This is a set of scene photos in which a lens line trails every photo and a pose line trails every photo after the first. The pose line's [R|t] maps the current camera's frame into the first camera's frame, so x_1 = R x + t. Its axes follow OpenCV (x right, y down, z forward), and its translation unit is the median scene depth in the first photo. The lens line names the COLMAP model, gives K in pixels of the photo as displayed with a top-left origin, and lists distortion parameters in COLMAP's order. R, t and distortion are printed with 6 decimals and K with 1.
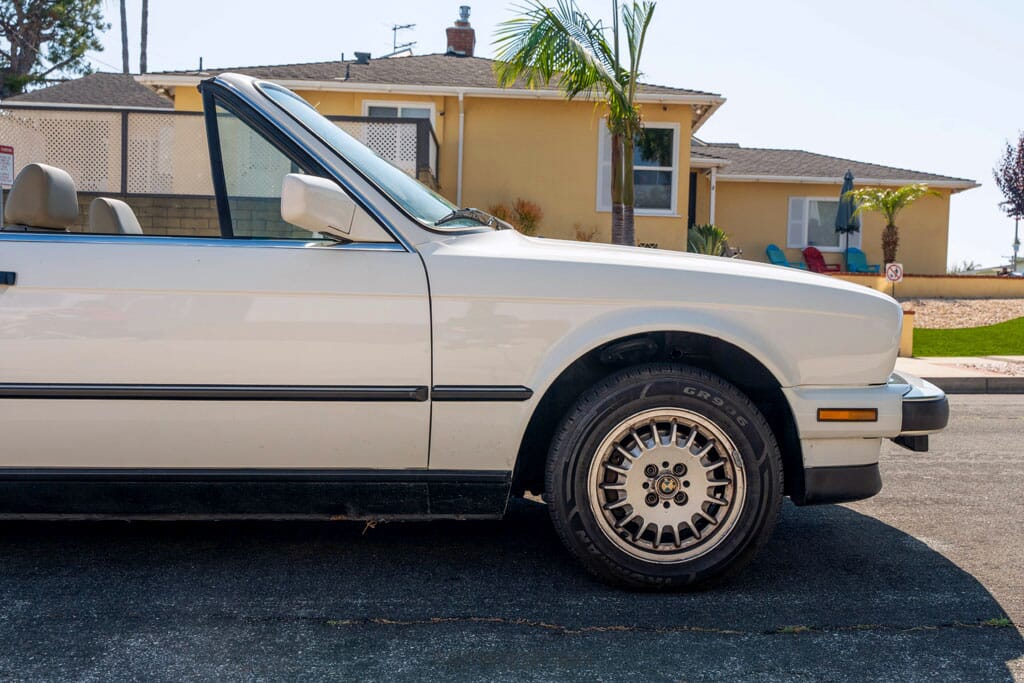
lens RADIAL K [[1096.9, 0, 513.3], [0, 1096.9, 337.4], [0, 0, 1]] dist [0.007374, 0.000000]
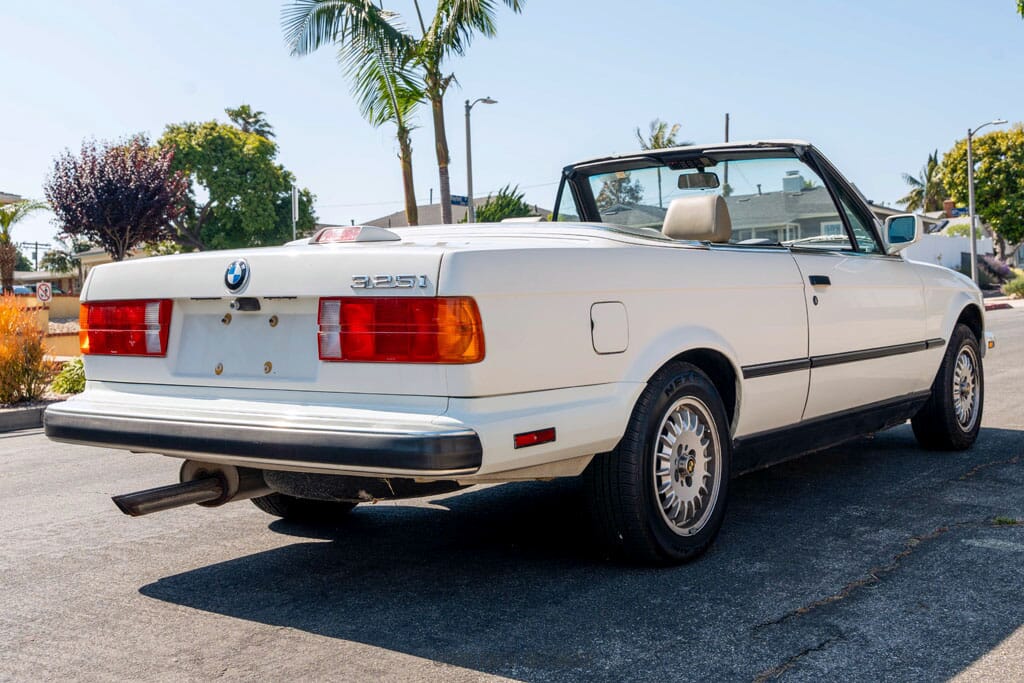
lens RADIAL K [[1096.9, 0, 514.0], [0, 1096.9, 343.7], [0, 0, 1]] dist [0.007374, 0.000000]
pose [[0.611488, -0.054198, 0.789395, -0.355380], [0.065122, 0.997714, 0.018055, -0.004656], [-0.788569, 0.040367, 0.613620, 0.088895]]
